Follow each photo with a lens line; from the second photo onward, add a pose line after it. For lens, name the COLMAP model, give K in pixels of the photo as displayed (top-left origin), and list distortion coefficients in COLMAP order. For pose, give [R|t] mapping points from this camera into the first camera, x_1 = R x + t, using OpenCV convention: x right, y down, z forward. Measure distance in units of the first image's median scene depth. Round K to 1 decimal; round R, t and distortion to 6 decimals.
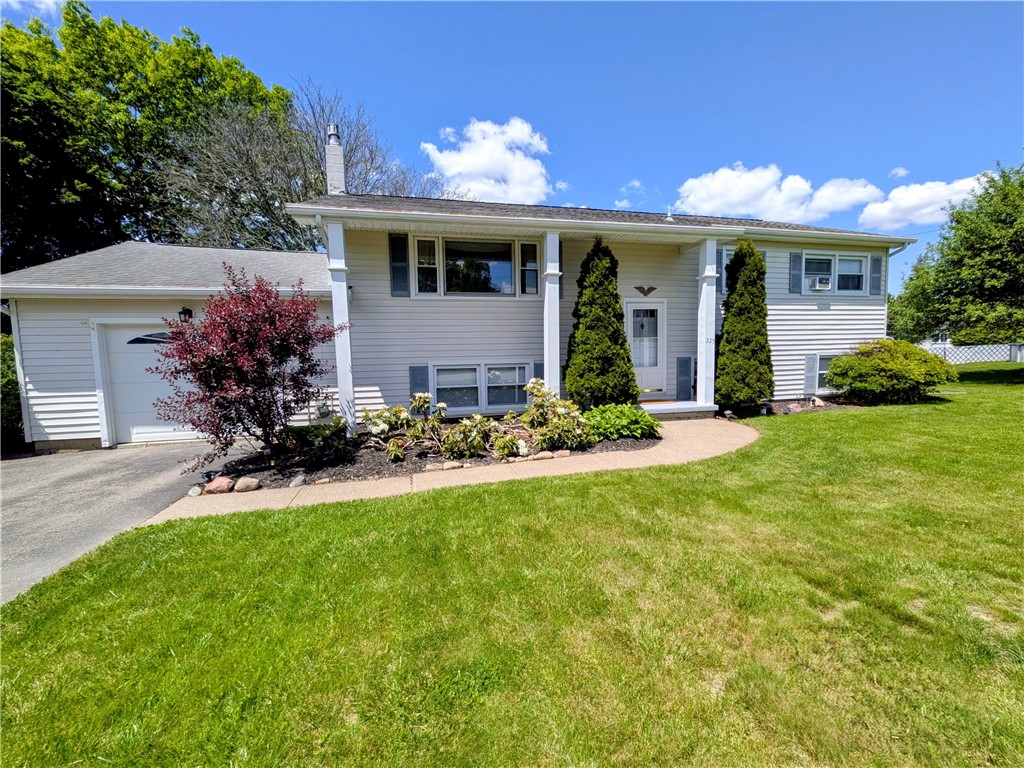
lens RADIAL K [[400.6, 0, 512.0], [0, 400.6, 384.0], [0, 0, 1]] dist [0.001644, 0.000182]
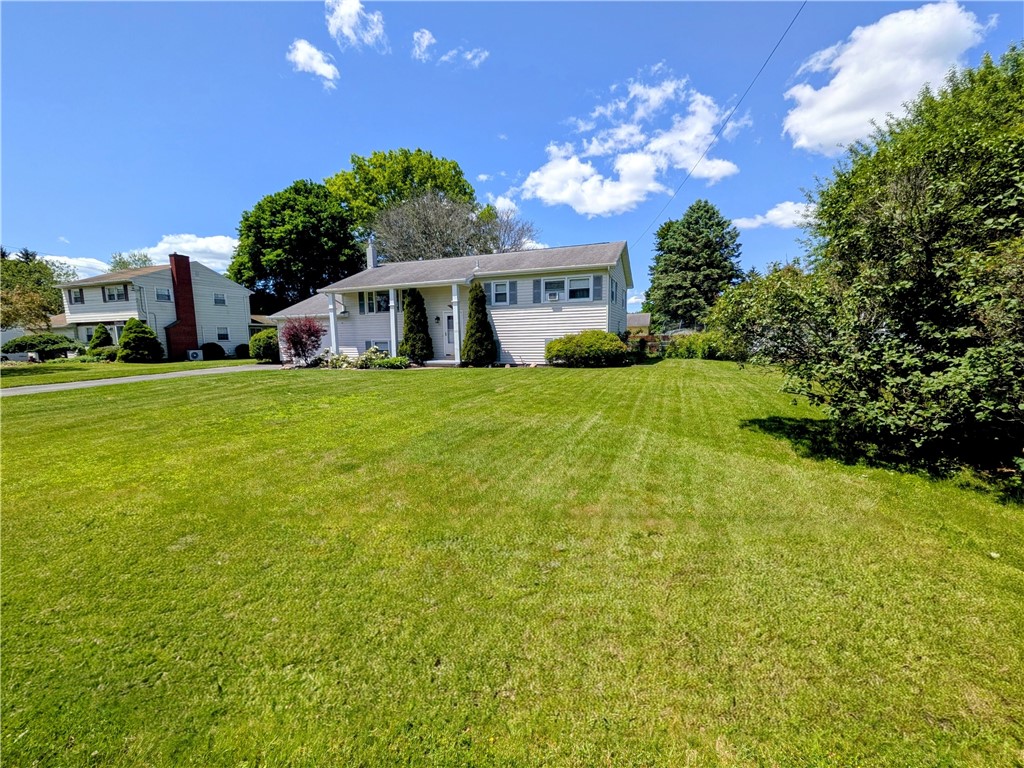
lens RADIAL K [[400.6, 0, 512.0], [0, 400.6, 384.0], [0, 0, 1]] dist [0.001644, 0.000182]
pose [[0.836127, 0.070258, -0.544018, 1.588243], [-0.042706, 0.997091, 0.063135, 0.021768], [0.546871, -0.029556, 0.836695, -0.532935]]
